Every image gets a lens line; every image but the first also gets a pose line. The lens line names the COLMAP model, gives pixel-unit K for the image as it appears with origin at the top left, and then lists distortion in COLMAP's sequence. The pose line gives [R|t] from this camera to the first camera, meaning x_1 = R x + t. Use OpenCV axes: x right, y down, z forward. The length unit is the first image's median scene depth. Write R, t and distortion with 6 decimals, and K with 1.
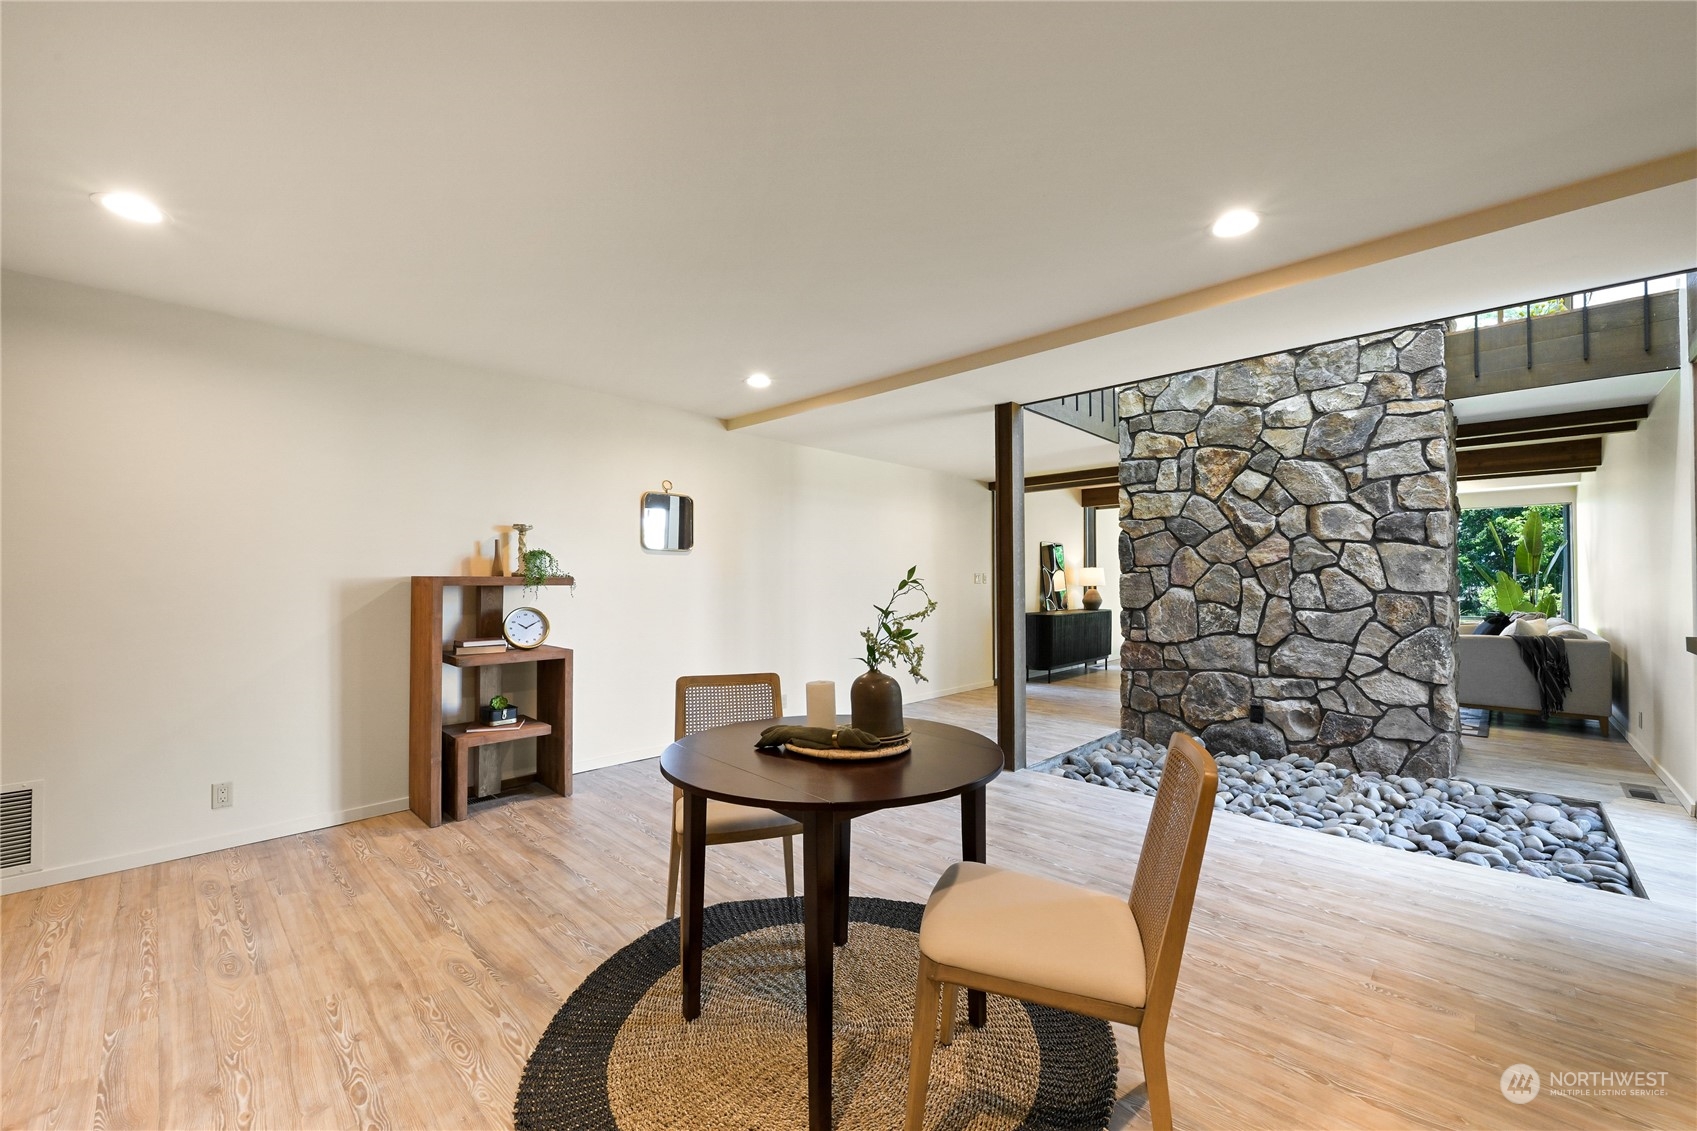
lens RADIAL K [[680.6, 0, 847.3], [0, 680.6, 573.0], [0, 0, 1]] dist [-0.002763, -0.000063]
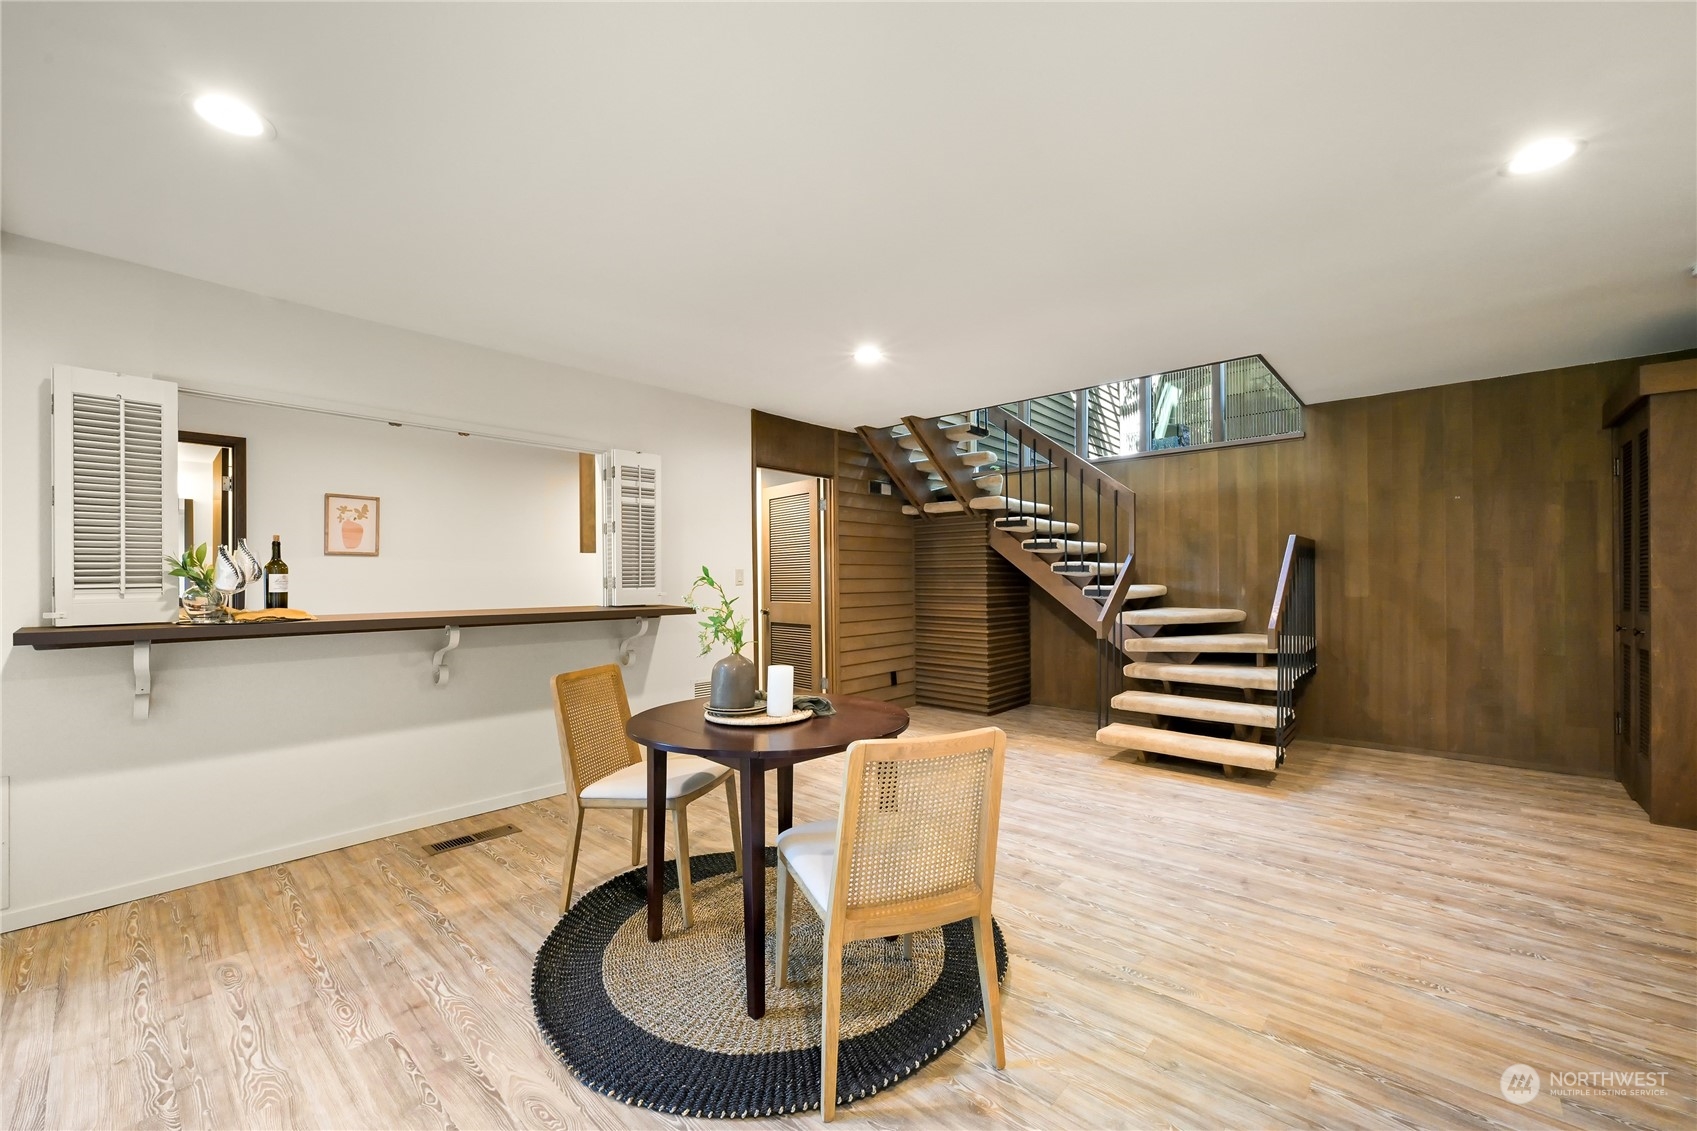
lens RADIAL K [[680.6, 0, 851.1], [0, 680.6, 572.2], [0, 0, 1]] dist [-0.002763, -0.000063]
pose [[-0.999036, 0.007020, -0.043331, -0.111401], [0.007893, 0.999769, -0.020013, 0.027423], [0.043181, -0.020335, -0.998860, 2.220689]]
